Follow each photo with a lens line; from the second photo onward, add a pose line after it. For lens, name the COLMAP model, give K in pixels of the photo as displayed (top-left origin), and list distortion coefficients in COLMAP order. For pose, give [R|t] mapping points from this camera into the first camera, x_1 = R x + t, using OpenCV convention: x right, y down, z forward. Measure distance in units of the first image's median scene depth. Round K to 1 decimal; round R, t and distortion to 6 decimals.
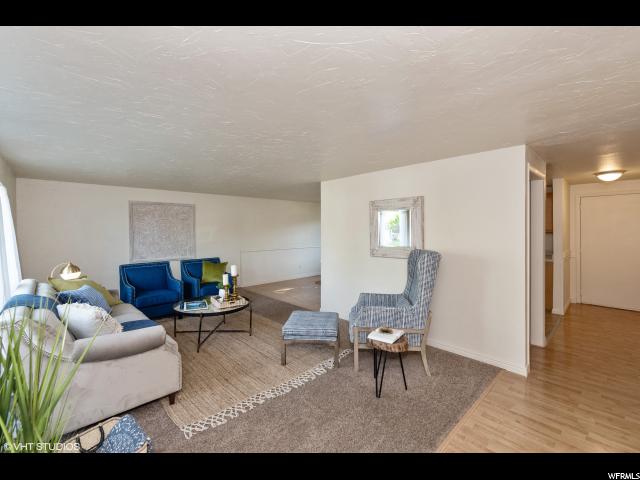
lens RADIAL K [[280.4, 0, 320.0], [0, 280.4, 240.0], [0, 0, 1]] dist [-0.000874, -0.000187]
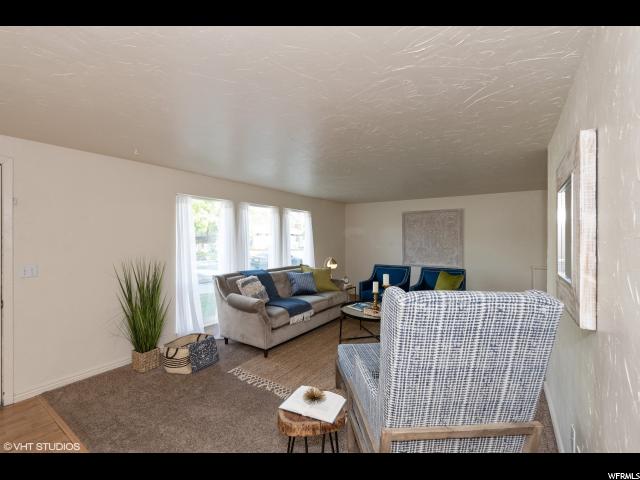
lens RADIAL K [[280.4, 0, 320.0], [0, 280.4, 240.0], [0, 0, 1]] dist [-0.000874, -0.000187]
pose [[0.200412, 0.015745, -0.979585, 0.394901], [-0.042074, 0.999087, 0.007451, -0.015009], [0.978808, 0.039722, 0.200891, 0.410916]]
